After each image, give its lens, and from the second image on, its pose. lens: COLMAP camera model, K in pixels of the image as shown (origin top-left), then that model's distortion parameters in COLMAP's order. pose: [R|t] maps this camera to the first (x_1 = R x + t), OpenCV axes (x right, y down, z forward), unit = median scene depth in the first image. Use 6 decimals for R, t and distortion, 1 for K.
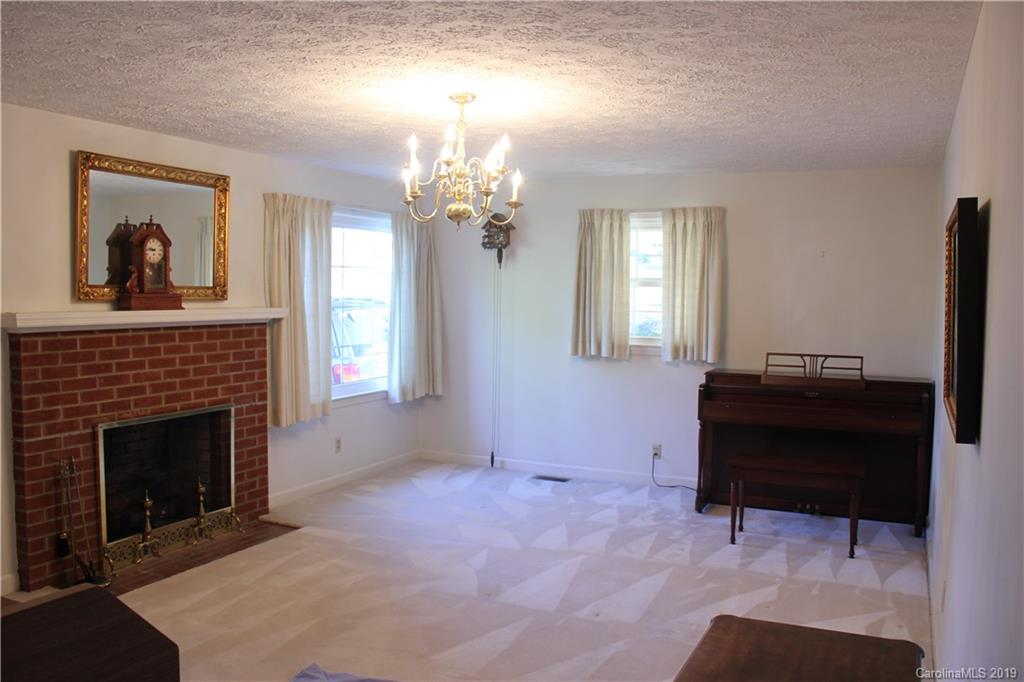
lens RADIAL K [[842.0, 0, 511.7], [0, 842.0, 339.6], [0, 0, 1]] dist [-0.155205, 0.117710]
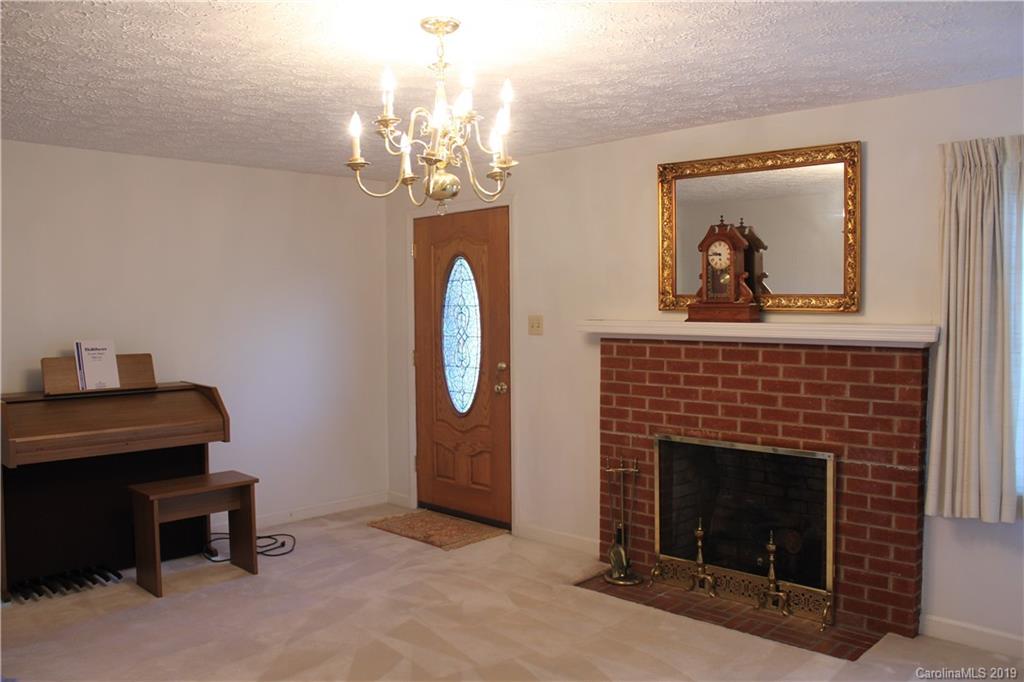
lens RADIAL K [[842.0, 0, 520.7], [0, 842.0, 341.5], [0, 0, 1]] dist [-0.155205, 0.117710]
pose [[-0.304967, 0.033344, -0.951779, 0.479323], [-0.053780, 0.997189, 0.052166, -0.049392], [0.950843, 0.067095, -0.302316, 1.044941]]
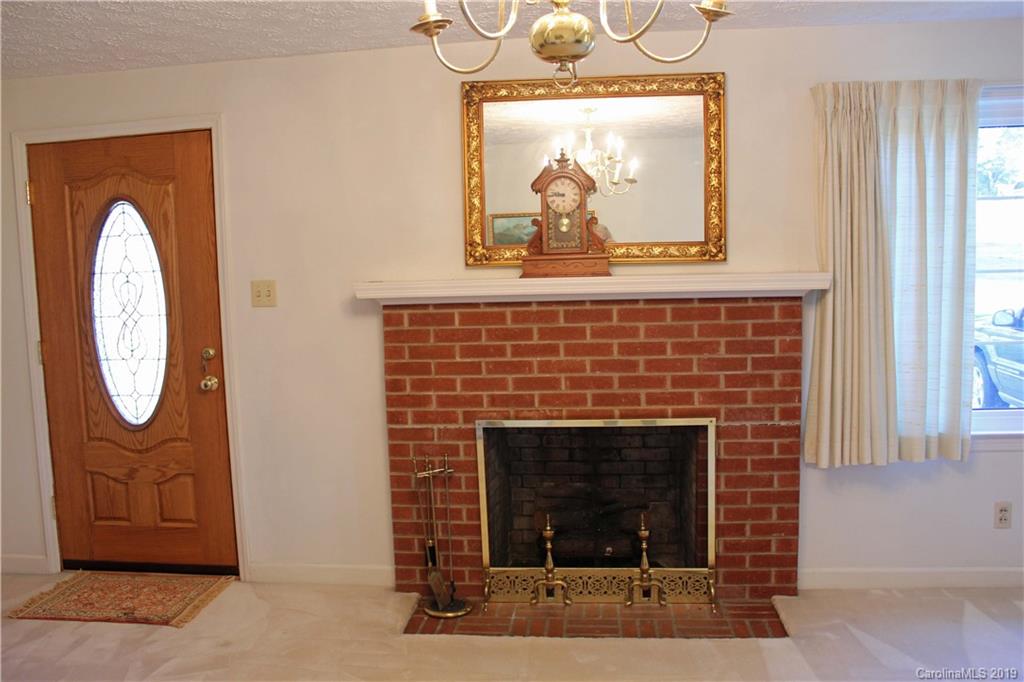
lens RADIAL K [[842.0, 0, 514.7], [0, 842.0, 341.0], [0, 0, 1]] dist [-0.155205, 0.117710]
pose [[0.332184, 0.064517, -0.941006, 0.255826], [-0.023907, 0.997913, 0.059979, -0.022423], [0.942912, 0.002572, 0.333033, 0.690517]]
